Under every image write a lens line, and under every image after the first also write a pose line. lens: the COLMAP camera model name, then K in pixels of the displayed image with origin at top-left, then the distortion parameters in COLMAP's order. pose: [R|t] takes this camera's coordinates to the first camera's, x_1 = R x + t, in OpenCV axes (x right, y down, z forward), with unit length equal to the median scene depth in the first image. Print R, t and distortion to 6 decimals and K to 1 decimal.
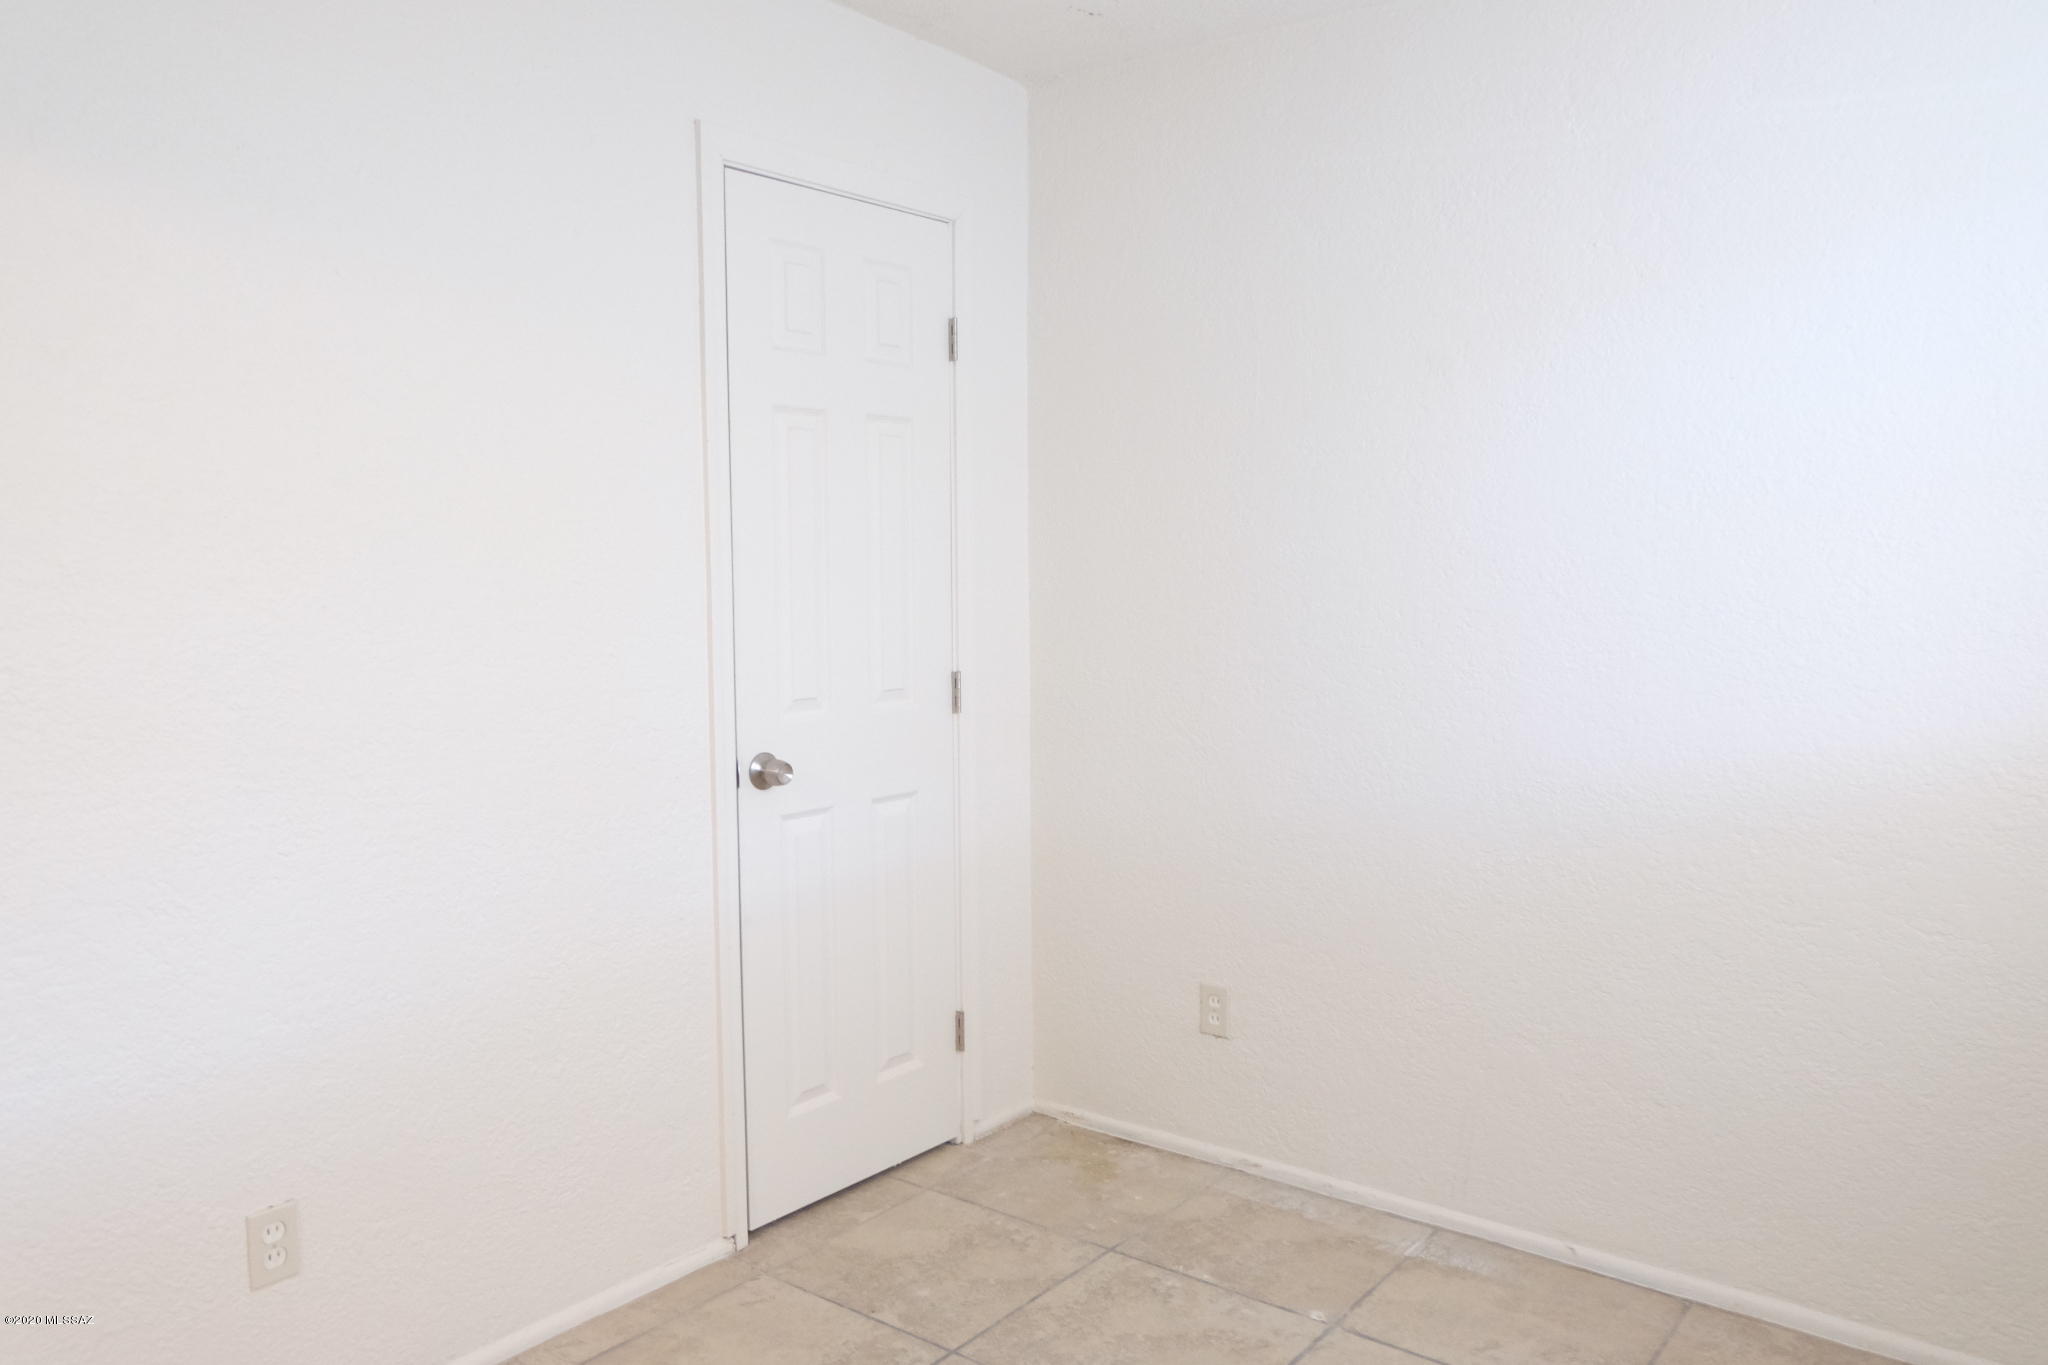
lens RADIAL K [[1493.9, 0, 1022.5], [0, 1493.9, 687.4], [0, 0, 1]] dist [-0.012799, 0.022367]
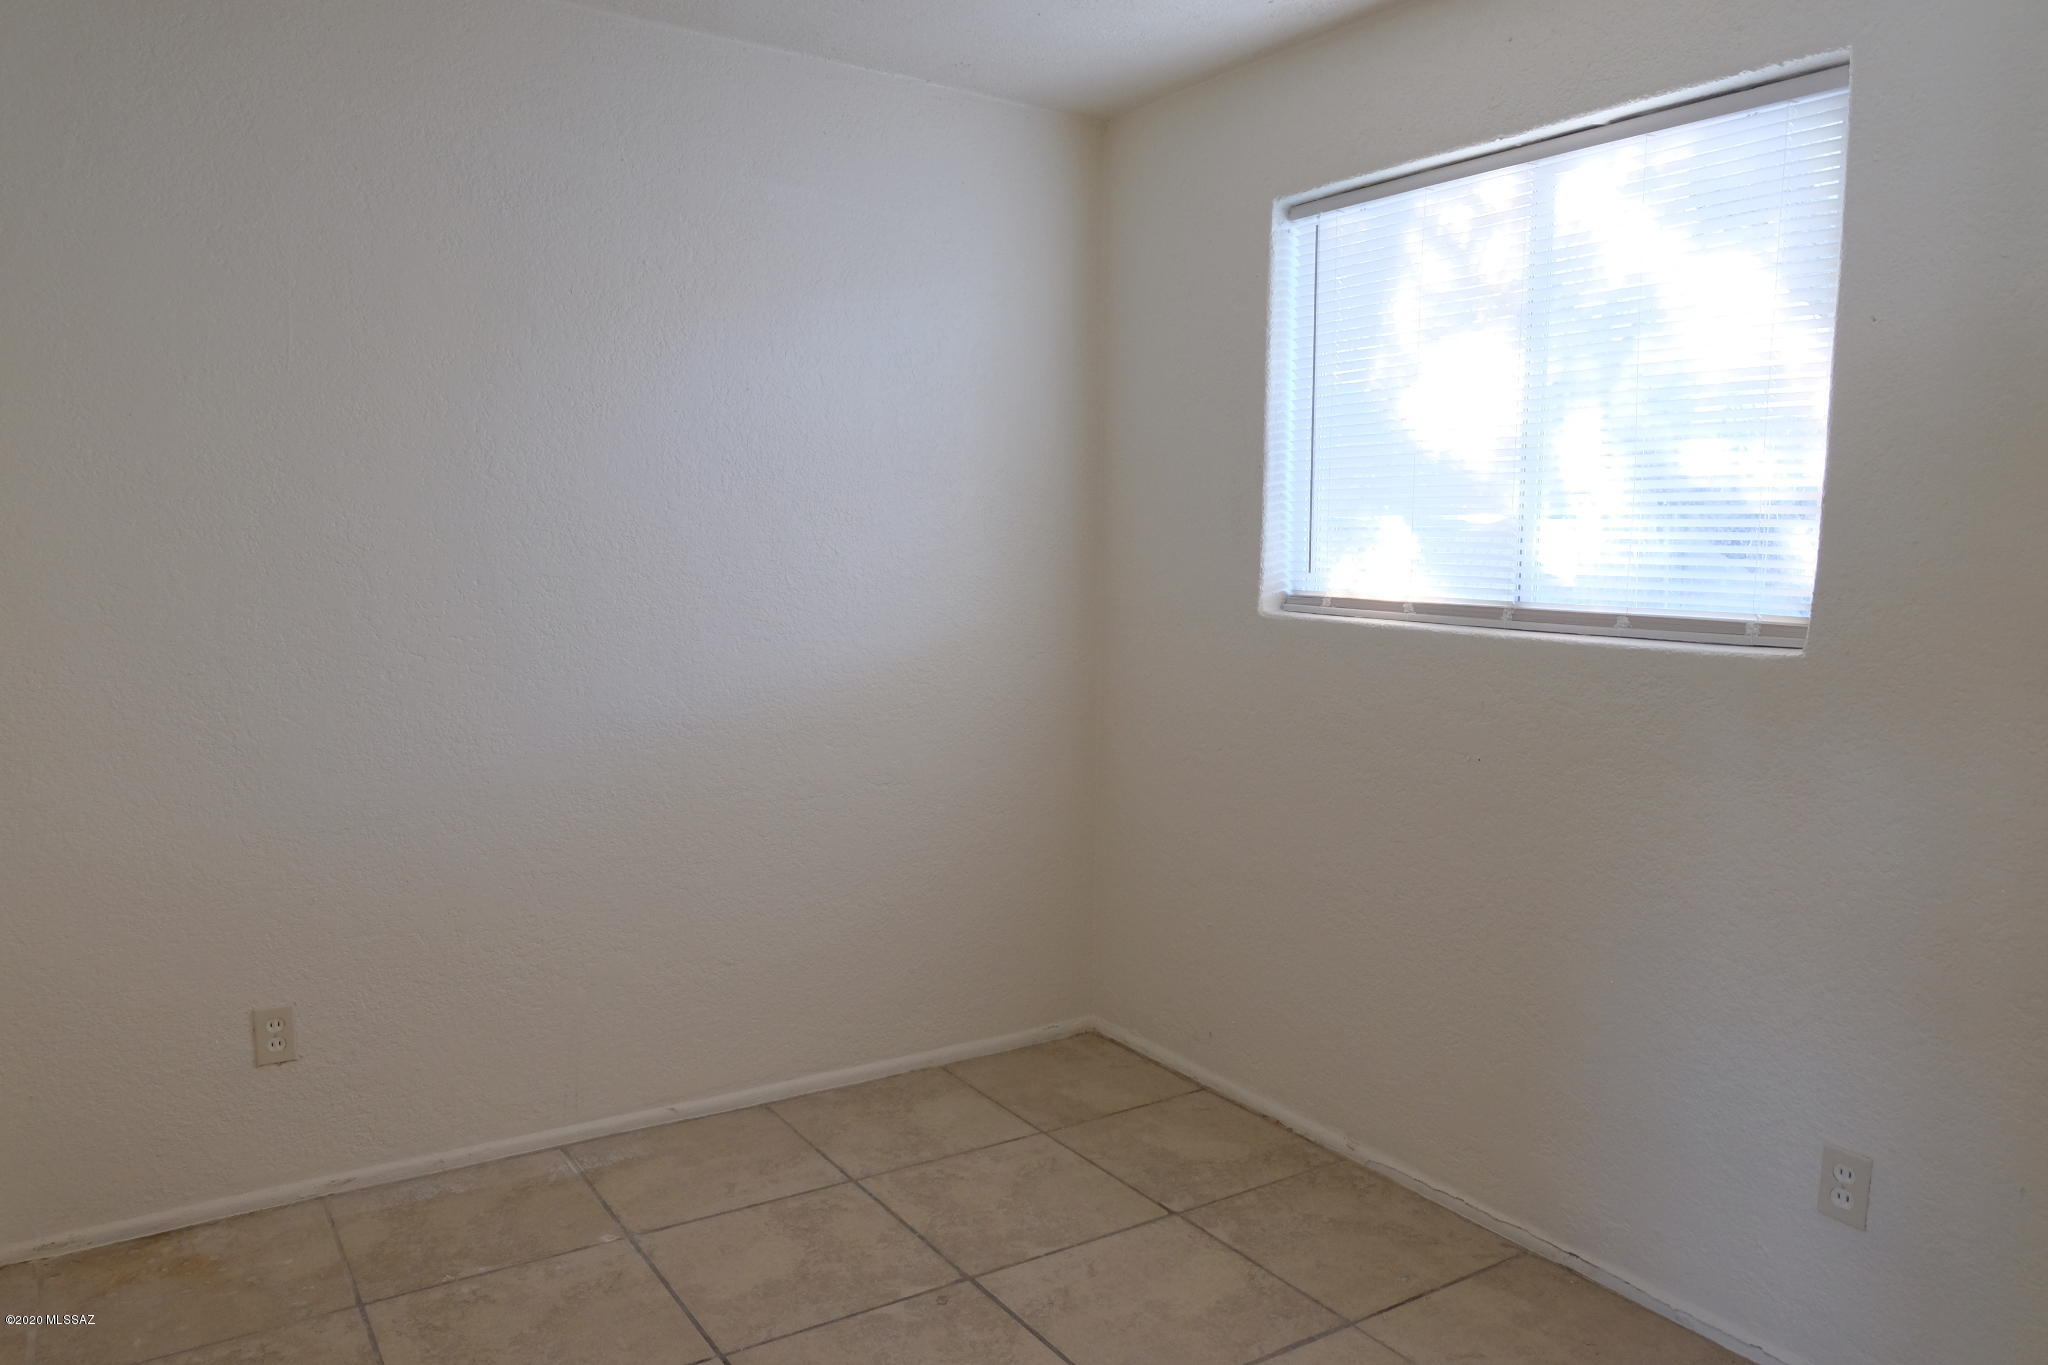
lens RADIAL K [[1493.9, 0, 1023.3], [0, 1493.9, 678.2], [0, 0, 1]] dist [-0.012799, 0.022367]
pose [[0.335545, -0.094317, 0.937291, -0.617979], [0.071216, 0.994668, 0.074596, -0.034392], [-0.939329, 0.041719, 0.340472, 0.314065]]
